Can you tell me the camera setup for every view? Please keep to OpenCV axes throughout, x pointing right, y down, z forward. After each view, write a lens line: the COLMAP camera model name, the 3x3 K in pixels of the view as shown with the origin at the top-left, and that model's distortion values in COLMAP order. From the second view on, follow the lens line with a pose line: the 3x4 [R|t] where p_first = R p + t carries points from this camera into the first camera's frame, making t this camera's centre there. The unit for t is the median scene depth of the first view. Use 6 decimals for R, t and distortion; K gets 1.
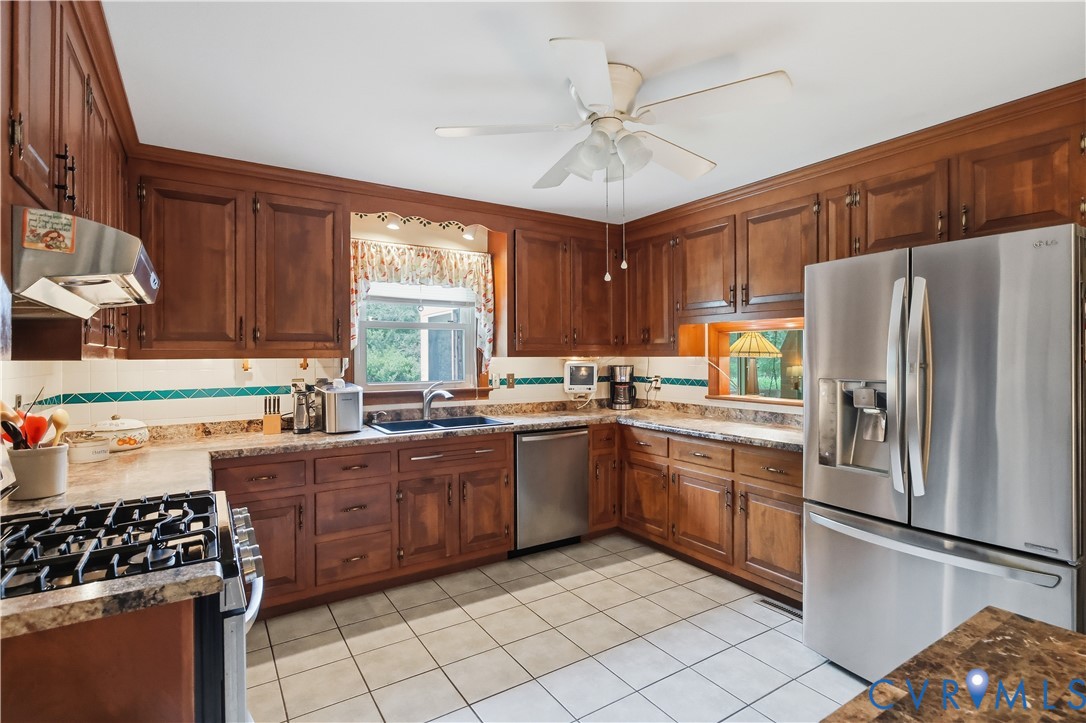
lens RADIAL K [[528.8, 0, 540.7], [0, 528.8, 368.5], [0, 0, 1]] dist [-0.003715, 0.012755]
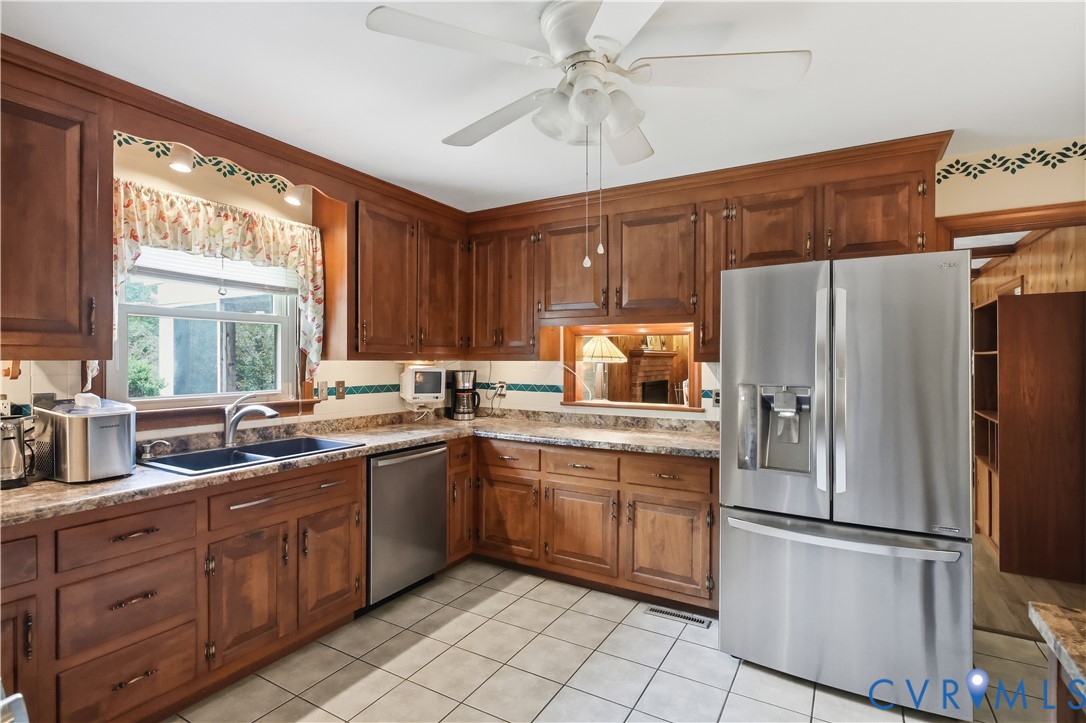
lens RADIAL K [[528.8, 0, 540.7], [0, 528.8, 368.5], [0, 0, 1]] dist [-0.003715, 0.012755]
pose [[0.890900, -0.001156, 0.454199, -0.179953], [0.004786, 0.999965, -0.006842, -0.003036], [-0.454175, 0.008269, 0.890874, 0.185898]]
